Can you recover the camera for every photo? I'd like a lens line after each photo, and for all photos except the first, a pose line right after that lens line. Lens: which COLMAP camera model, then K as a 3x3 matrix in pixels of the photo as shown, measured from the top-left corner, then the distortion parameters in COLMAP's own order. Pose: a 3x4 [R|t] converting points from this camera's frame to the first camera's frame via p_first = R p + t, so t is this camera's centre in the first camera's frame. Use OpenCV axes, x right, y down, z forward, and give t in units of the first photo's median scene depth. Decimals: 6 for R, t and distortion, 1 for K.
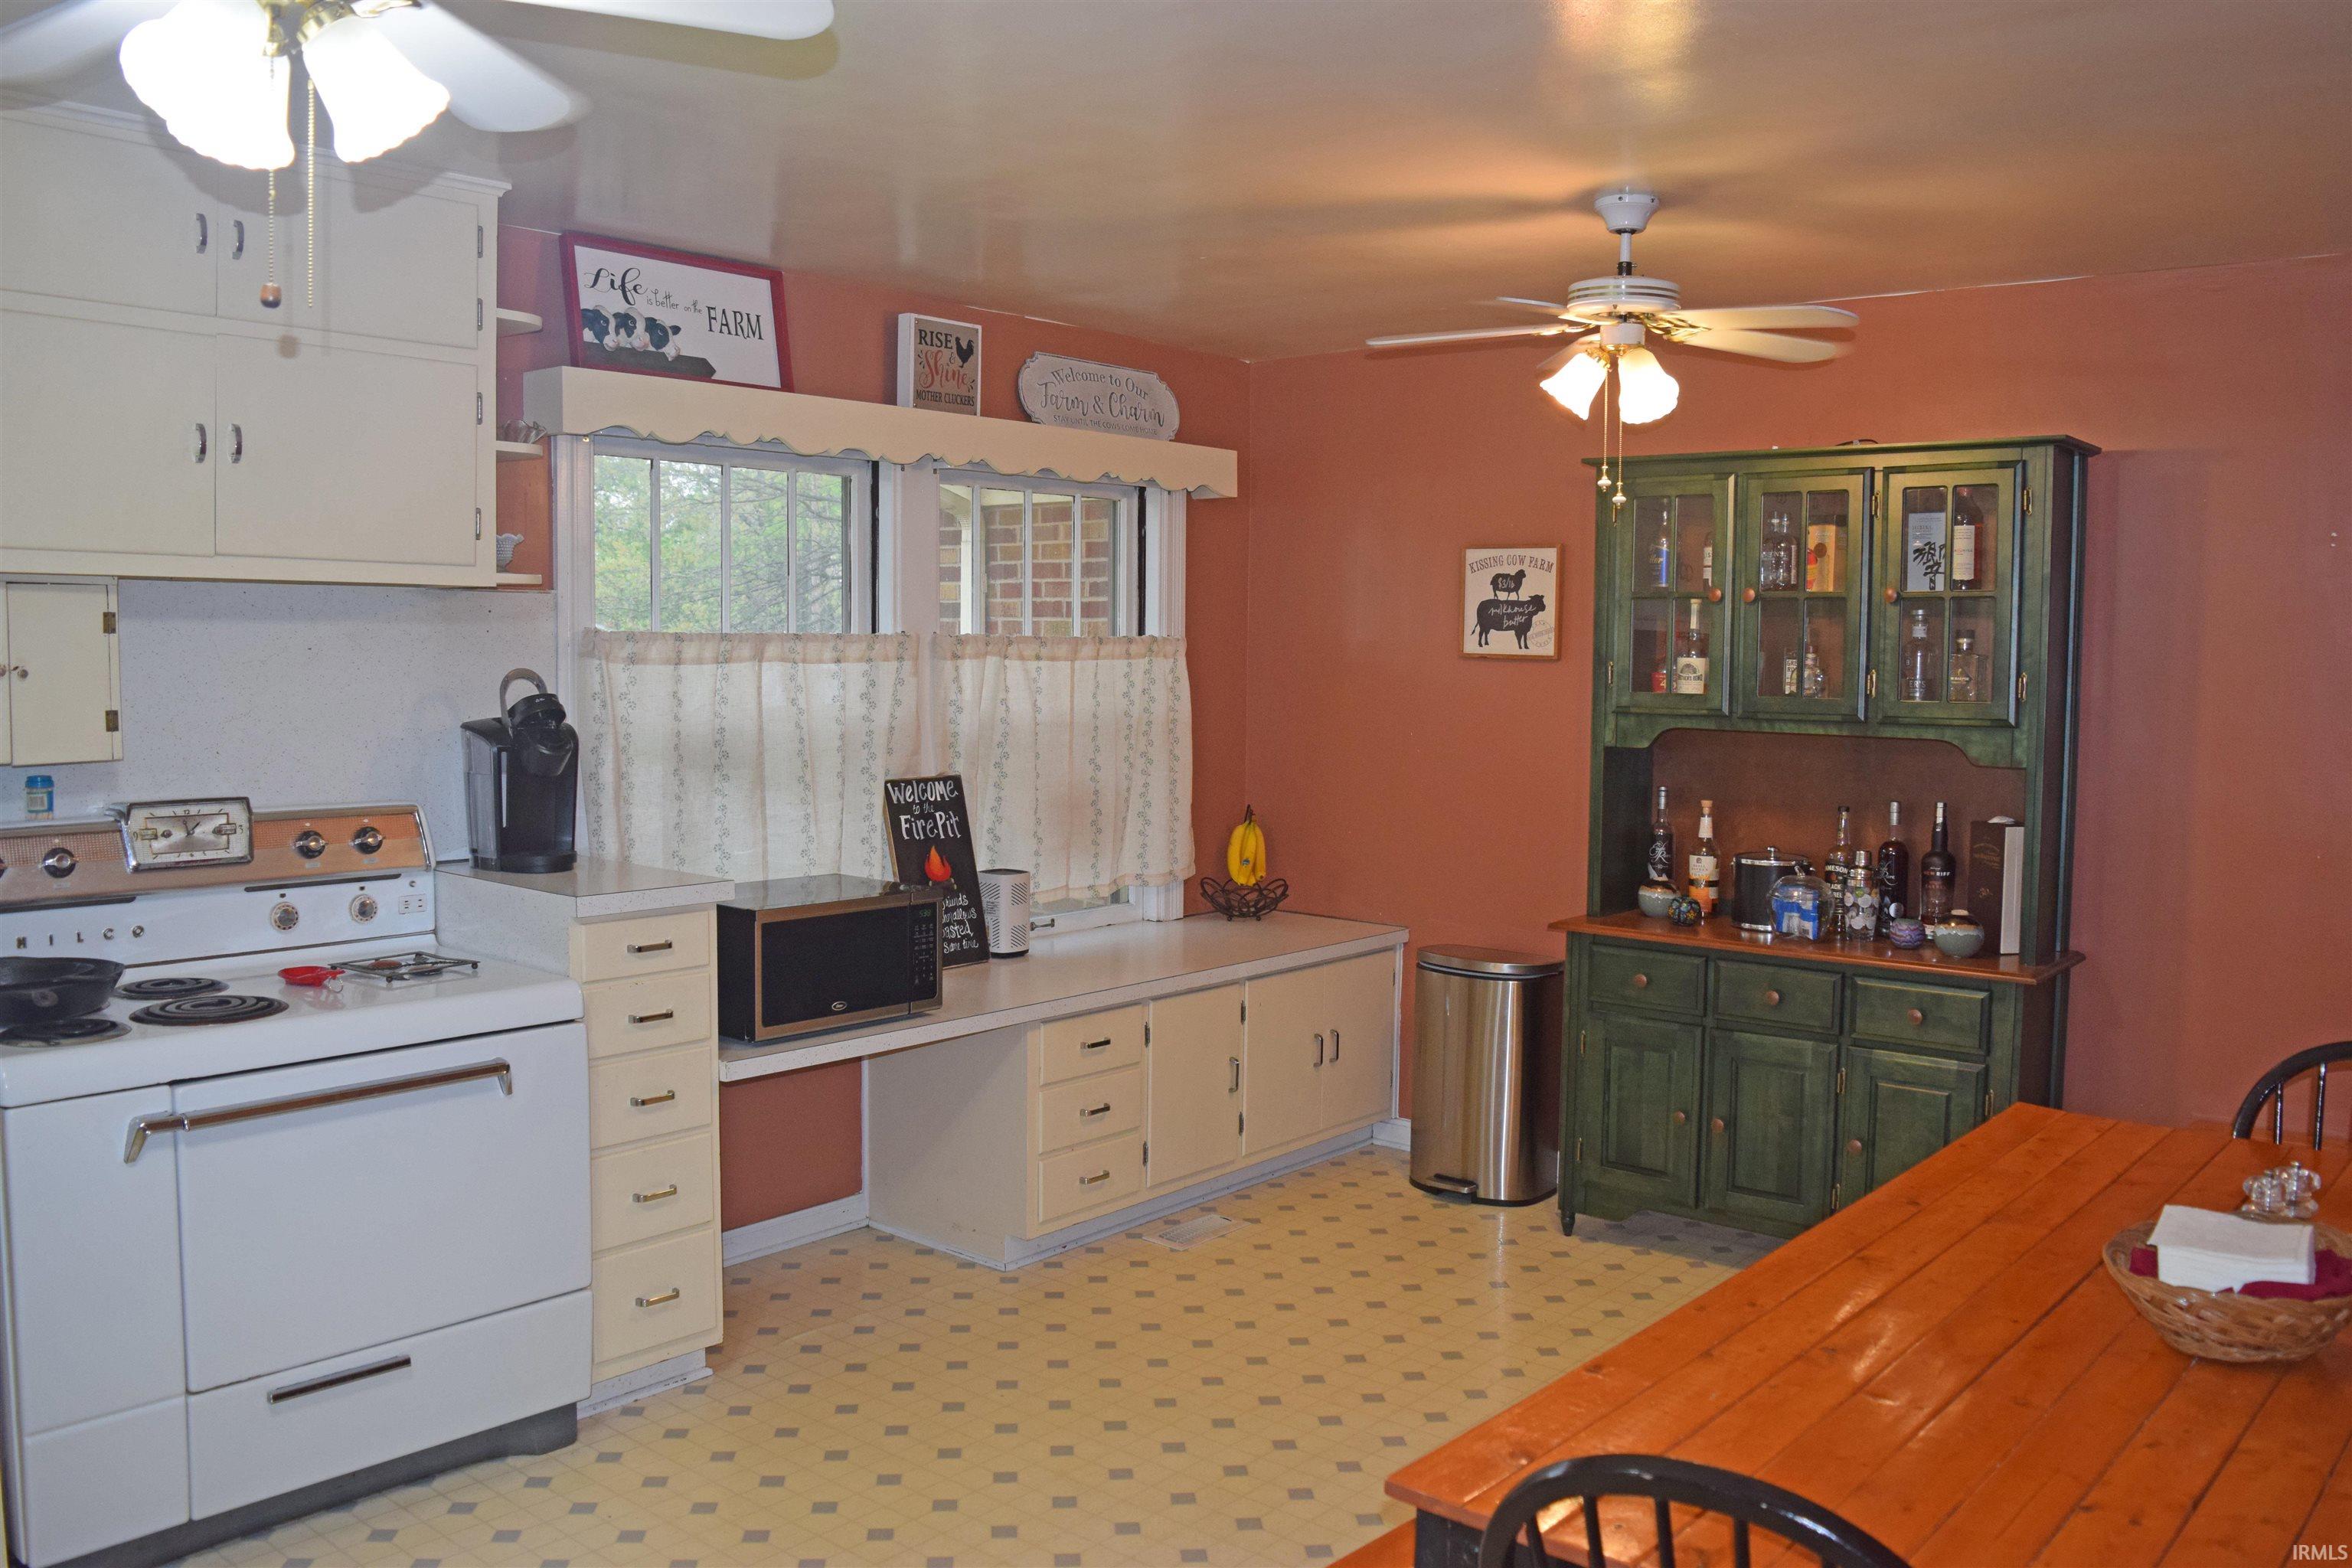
lens RADIAL K [[1812.6, 0, 1171.9], [0, 1812.6, 769.0], [0, 0, 1]] dist [-0.082436, 0.008608]
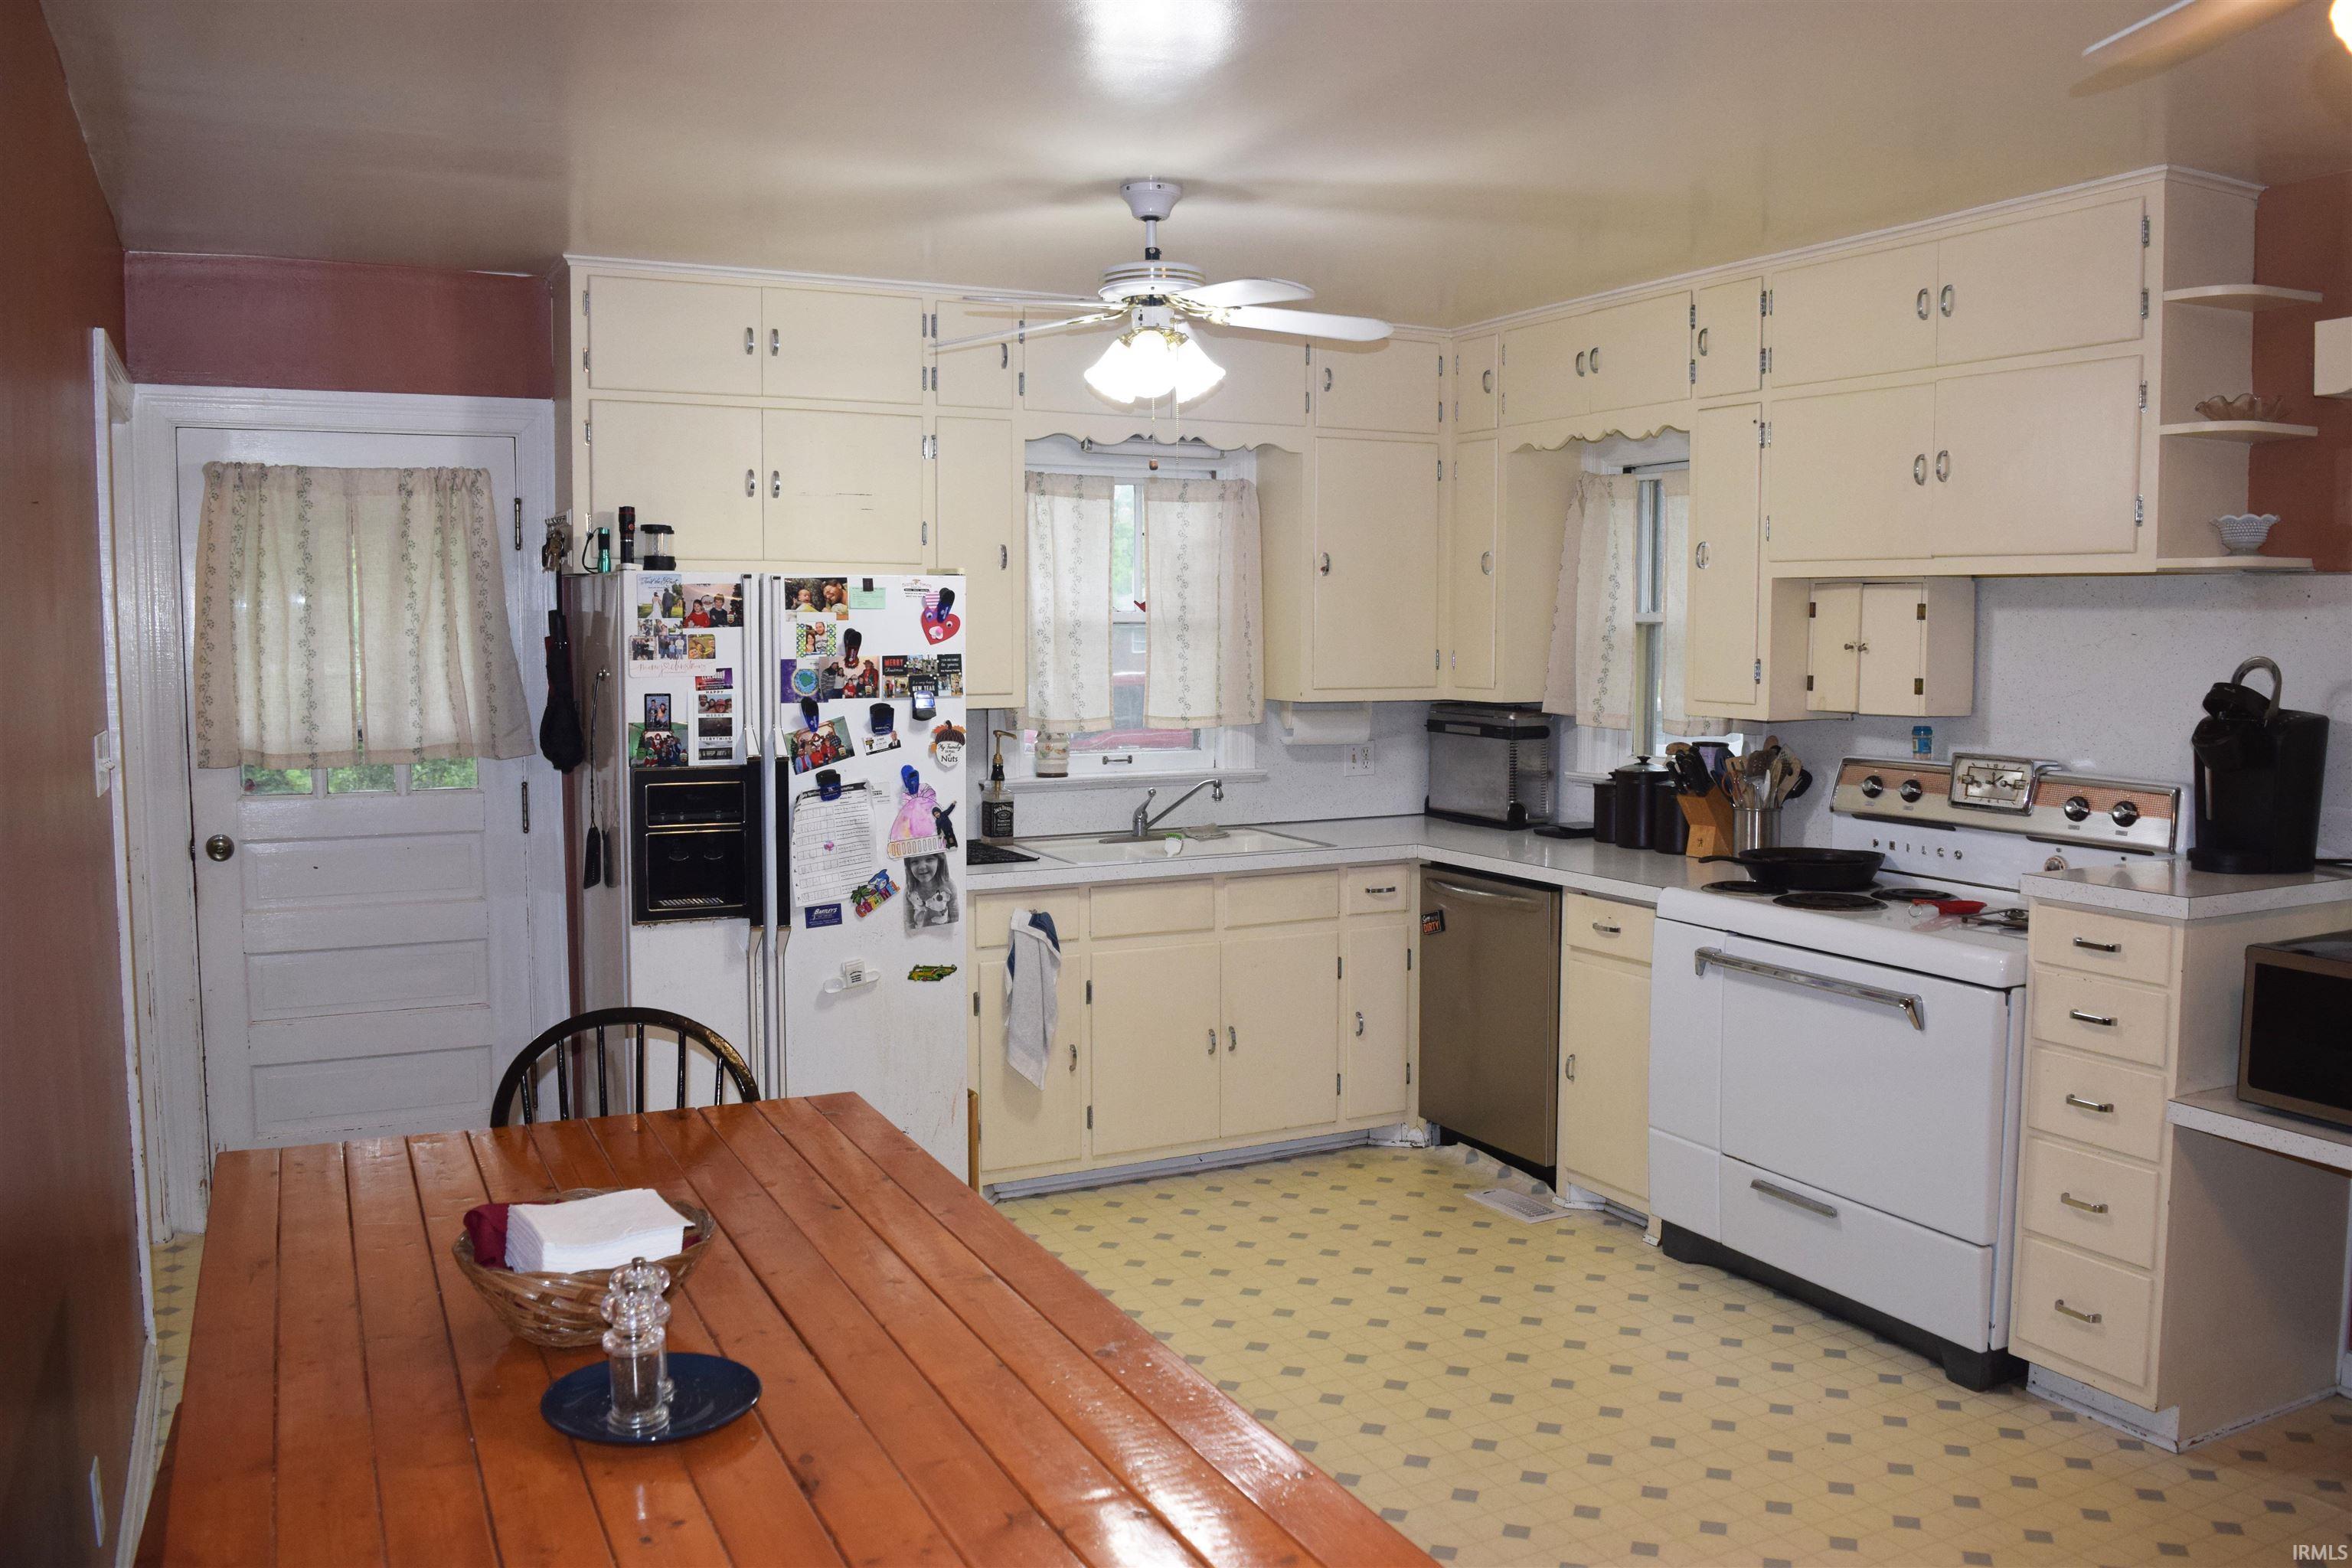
lens RADIAL K [[1812.6, 0, 1171.9], [0, 1812.6, 769.0], [0, 0, 1]] dist [-0.082436, 0.008608]
pose [[-0.370342, 0.068725, -0.926350, 0.806418], [-0.064973, 0.992900, 0.099637, -0.060238], [0.926620, 0.097087, -0.363248, 0.933768]]
